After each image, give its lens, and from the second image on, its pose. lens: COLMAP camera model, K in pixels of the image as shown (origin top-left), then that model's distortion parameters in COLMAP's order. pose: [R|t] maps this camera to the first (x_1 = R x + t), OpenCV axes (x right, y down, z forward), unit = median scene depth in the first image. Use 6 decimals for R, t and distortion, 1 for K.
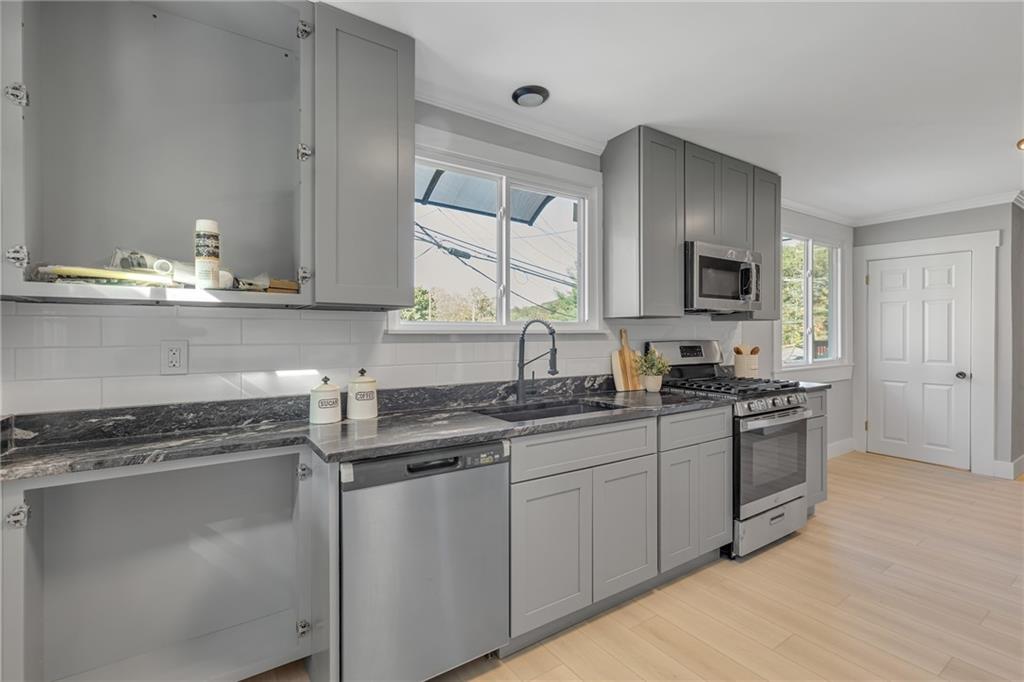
lens RADIAL K [[466.6, 0, 507.4], [0, 466.6, 337.3], [0, 0, 1]] dist [0.002495, 0.000773]
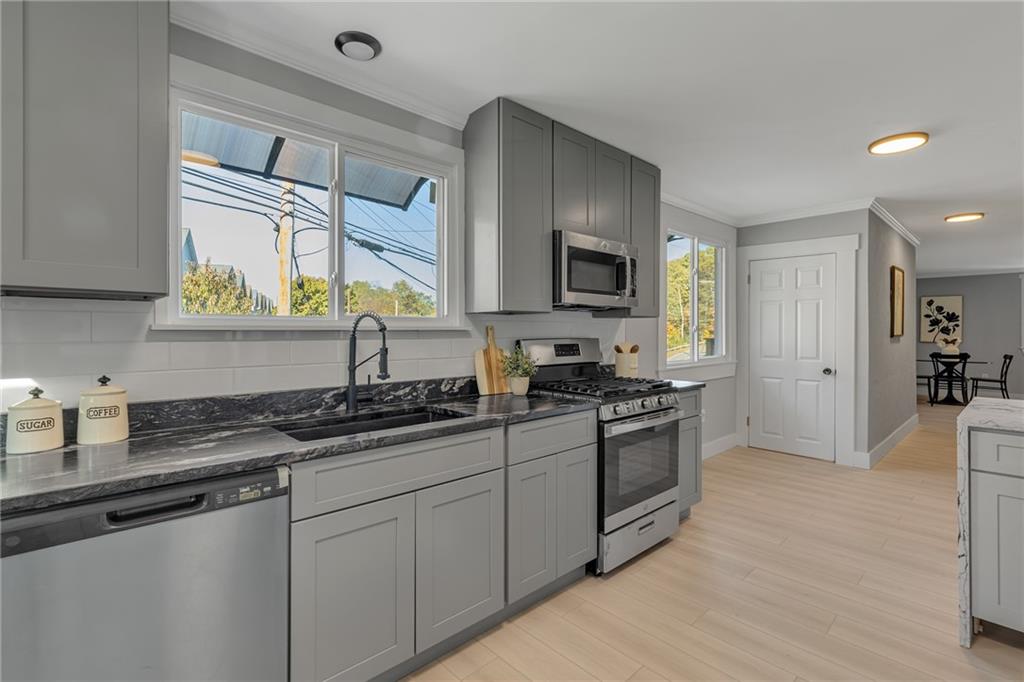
lens RADIAL K [[466.6, 0, 513.1], [0, 466.6, 334.5], [0, 0, 1]] dist [0.002495, 0.000773]
pose [[0.987813, 0.001231, 0.155639, 0.162681], [-0.001106, 0.999999, -0.000891, 0.000126], [-0.155640, 0.000708, 0.987814, 0.109902]]
